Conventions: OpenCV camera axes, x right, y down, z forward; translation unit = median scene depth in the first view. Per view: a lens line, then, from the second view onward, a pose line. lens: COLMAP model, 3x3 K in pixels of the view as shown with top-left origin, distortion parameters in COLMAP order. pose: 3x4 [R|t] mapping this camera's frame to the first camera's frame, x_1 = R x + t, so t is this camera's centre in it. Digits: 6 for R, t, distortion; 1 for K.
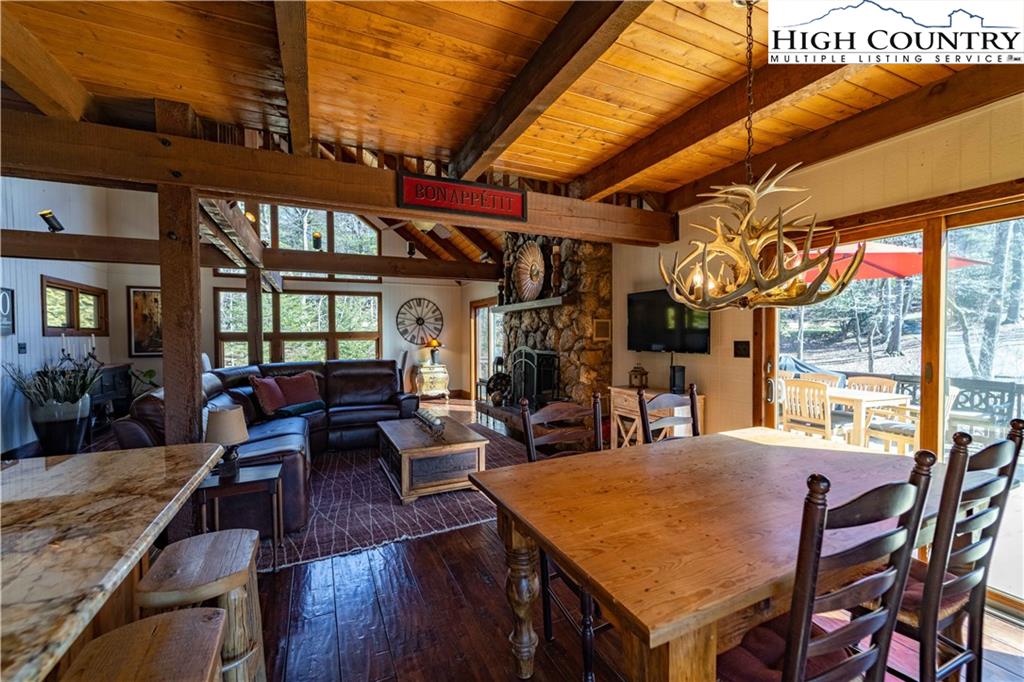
lens RADIAL K [[415.0, 0, 512.5], [0, 415.0, 344.2], [0, 0, 1]] dist [0.003210, -0.000619]
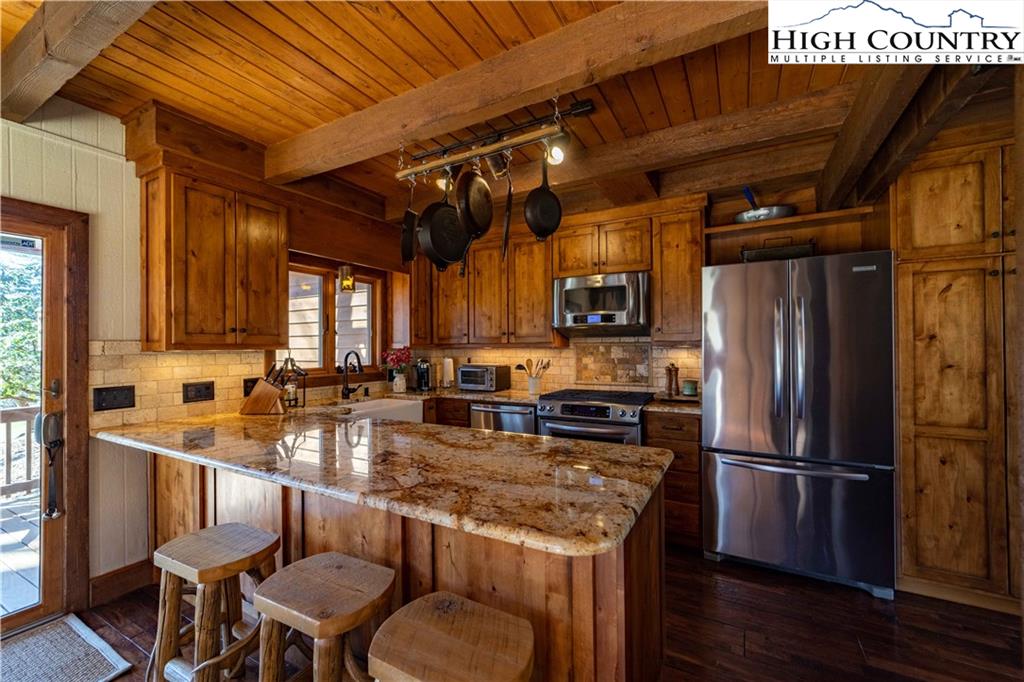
lens RADIAL K [[415.0, 0, 512.5], [0, 415.0, 344.2], [0, 0, 1]] dist [0.003210, -0.000619]
pose [[-0.806286, 0.009195, -0.591454, -0.091365], [-0.000928, 0.999858, 0.016810, -0.005401], [0.591525, 0.014103, -0.806163, 0.385967]]
